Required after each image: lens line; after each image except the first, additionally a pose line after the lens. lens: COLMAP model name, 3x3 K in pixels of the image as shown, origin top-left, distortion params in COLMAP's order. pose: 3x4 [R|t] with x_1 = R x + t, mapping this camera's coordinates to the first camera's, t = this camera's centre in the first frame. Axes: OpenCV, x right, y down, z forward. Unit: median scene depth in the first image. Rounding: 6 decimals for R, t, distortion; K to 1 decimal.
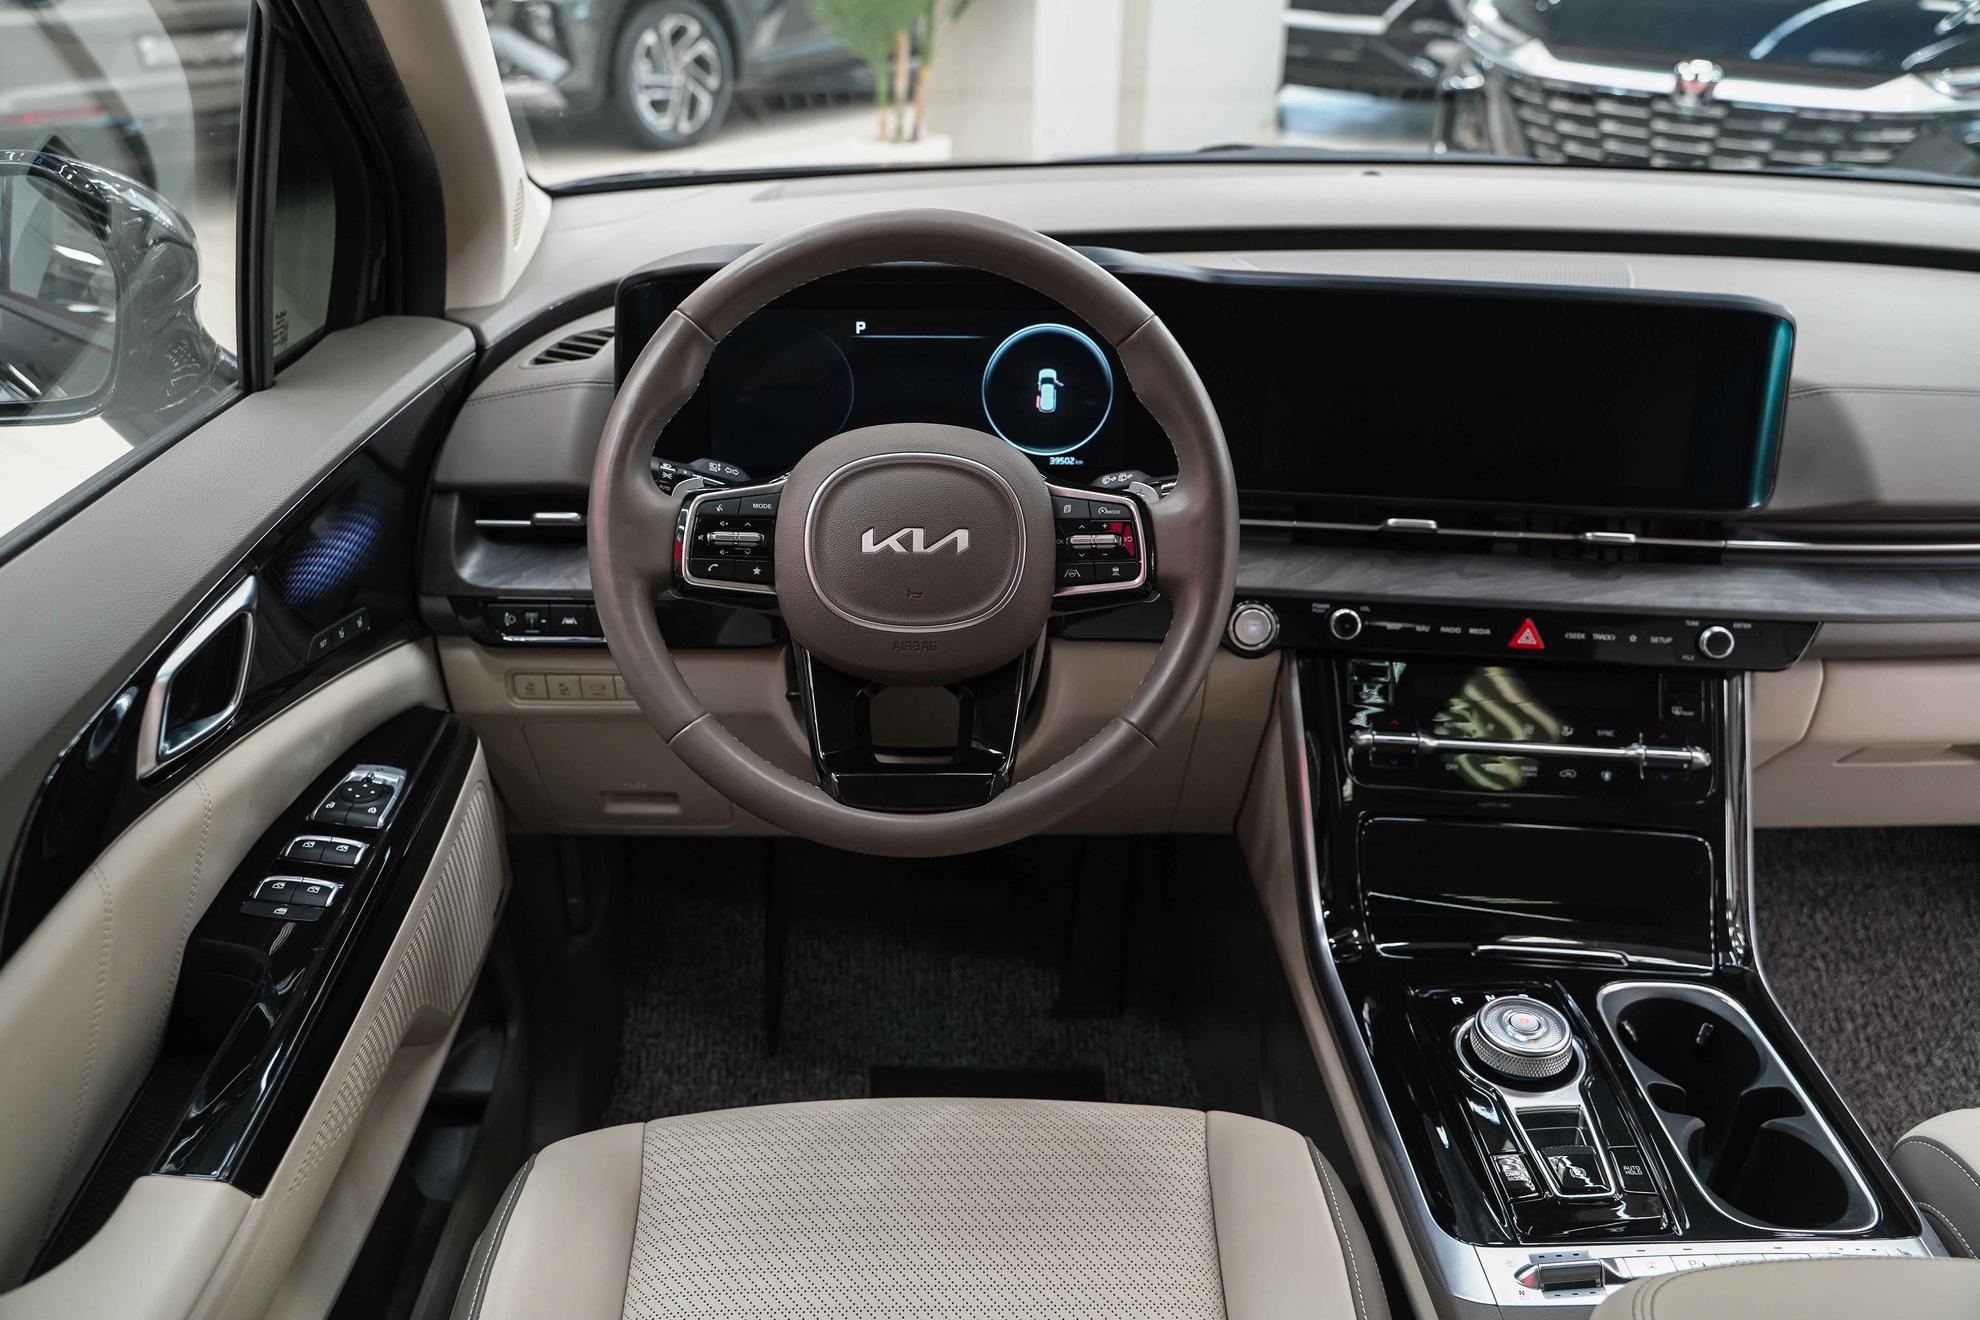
lens RADIAL K [[1615.4, 0, 990.0], [0, 1615.4, 660.0], [0, 0, 1]] dist [-0.007077, 0.000987]
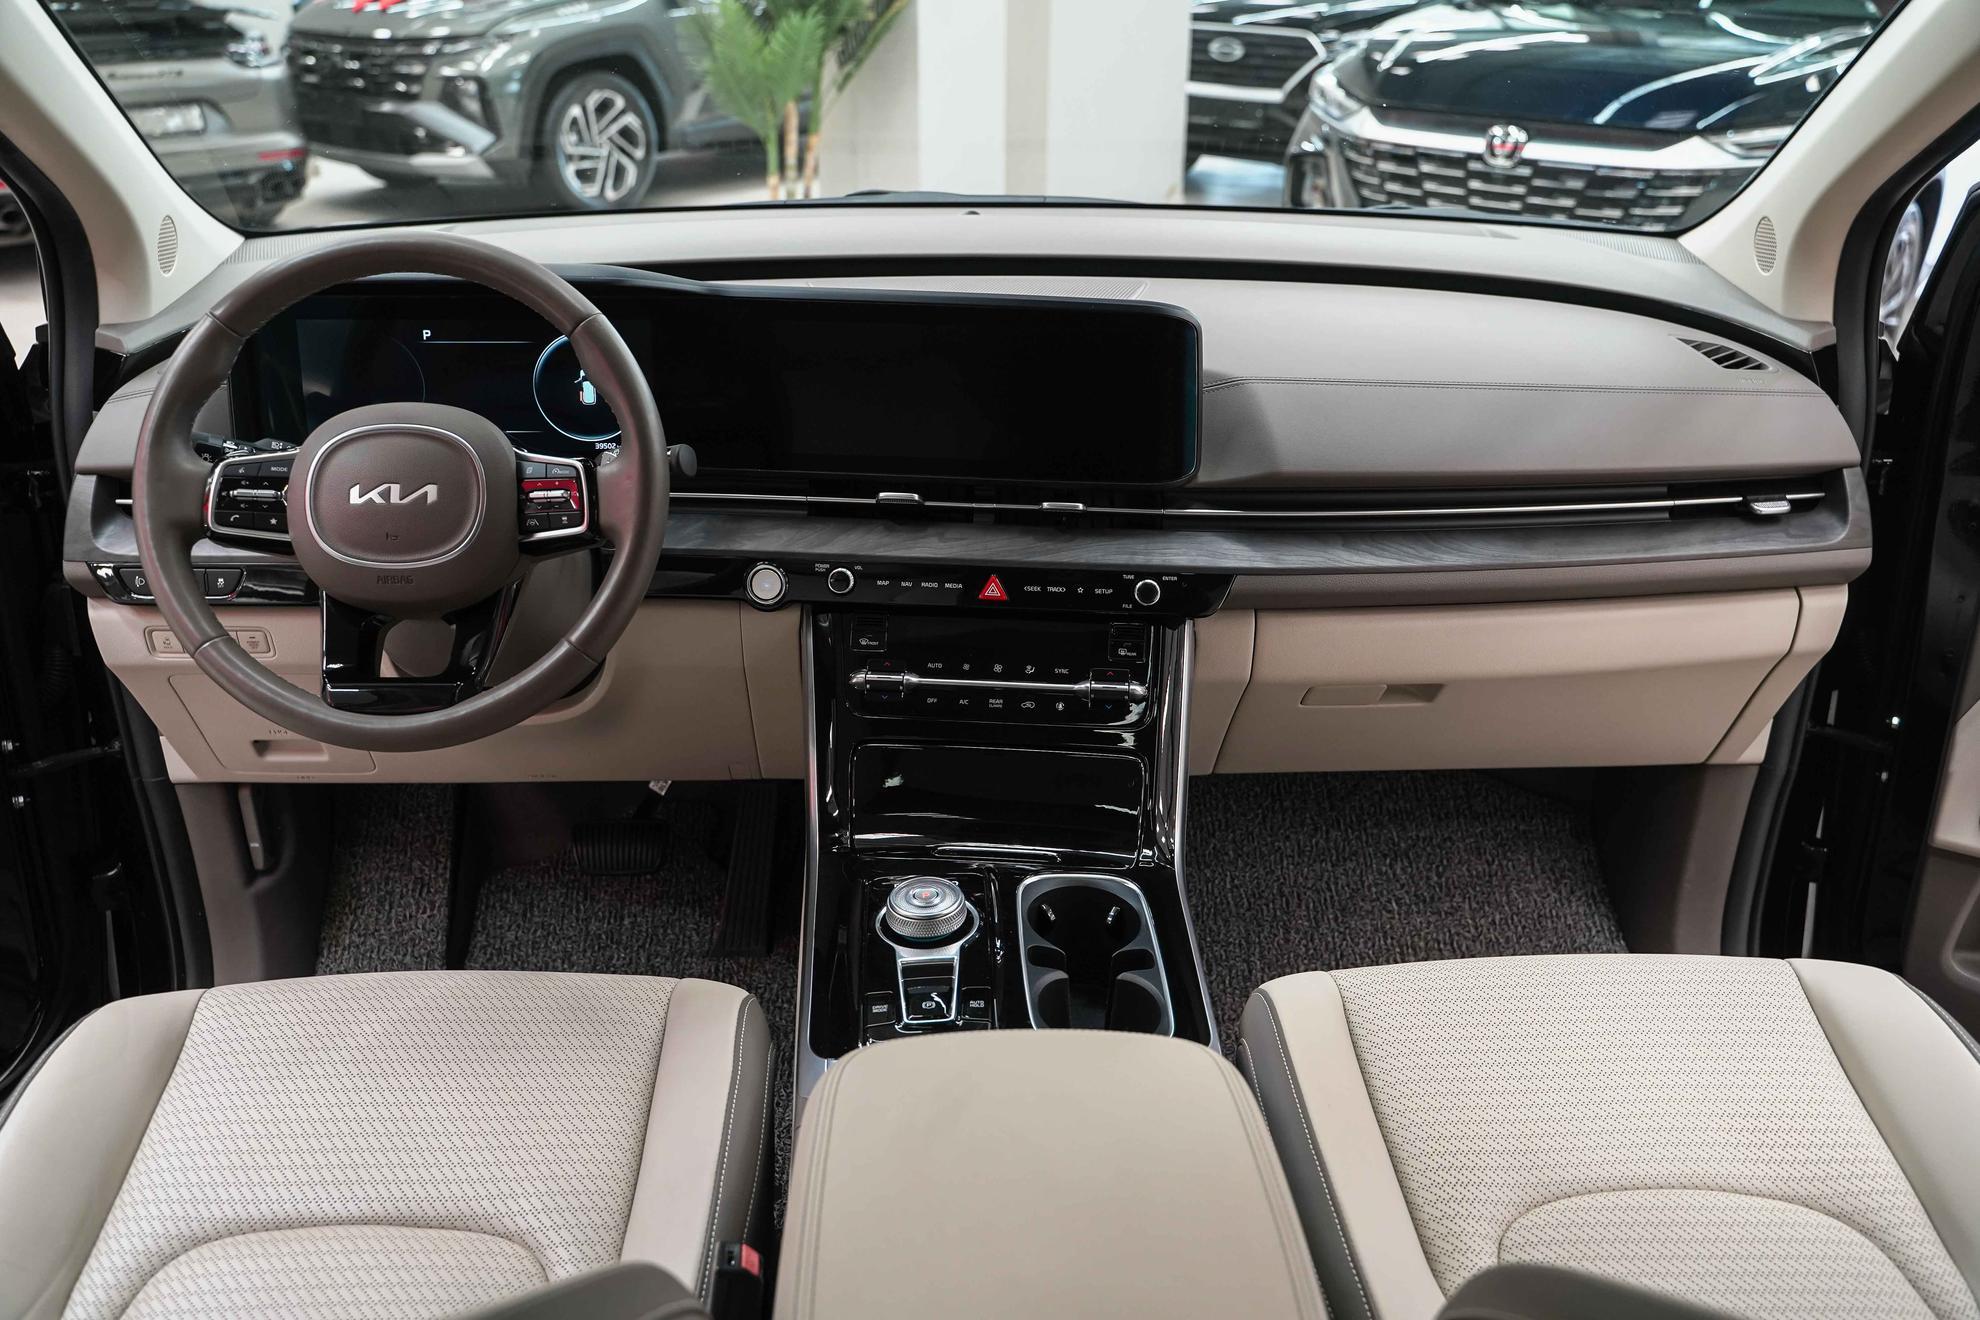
lens RADIAL K [[1615.4, 0, 990.0], [0, 1615.4, 660.0], [0, 0, 1]] dist [-0.007077, 0.000987]
pose [[0.999973, -0.006616, 0.003116, 0.236071], [0.006737, 0.999151, -0.040641, 0.061884], [-0.002844, 0.040661, 0.999169, -0.134781]]
